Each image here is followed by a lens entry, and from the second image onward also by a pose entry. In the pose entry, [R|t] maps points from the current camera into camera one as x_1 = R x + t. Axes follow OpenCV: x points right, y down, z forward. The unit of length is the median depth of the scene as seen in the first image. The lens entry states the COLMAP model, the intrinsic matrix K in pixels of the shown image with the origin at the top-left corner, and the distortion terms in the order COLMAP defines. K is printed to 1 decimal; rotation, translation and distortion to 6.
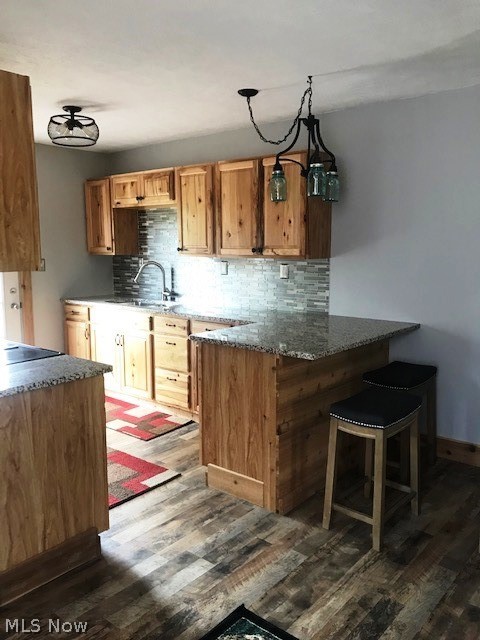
lens RADIAL K [[526.7, 0, 248.7], [0, 526.7, 313.8], [0, 0, 1]] dist [0.022225, -0.029220]
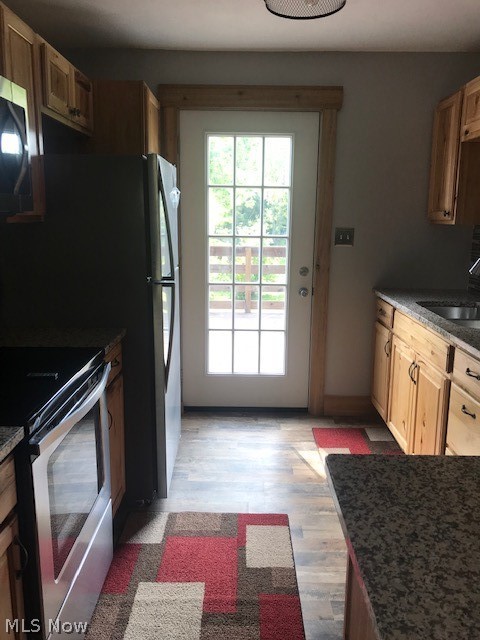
lens RADIAL K [[526.7, 0, 246.4], [0, 526.7, 316.0], [0, 0, 1]] dist [0.022225, -0.029220]
pose [[0.635324, 0.151013, -0.757337, 0.098573], [-0.111207, 0.988363, 0.103788, -0.077642], [0.764197, 0.018282, 0.644724, 0.751118]]
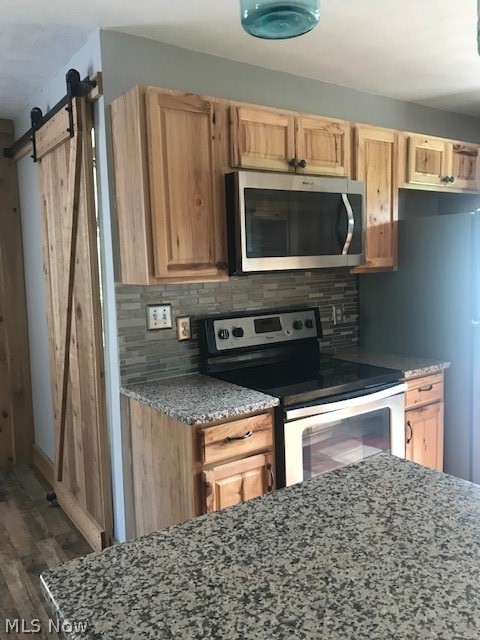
lens RADIAL K [[526.7, 0, 247.6], [0, 526.7, 317.6], [0, 0, 1]] dist [0.022225, -0.029220]
pose [[-0.266478, 0.107979, -0.957774, 0.331026], [-0.100435, 0.985184, 0.139013, -0.121781], [0.958594, 0.133238, -0.251685, 0.997442]]
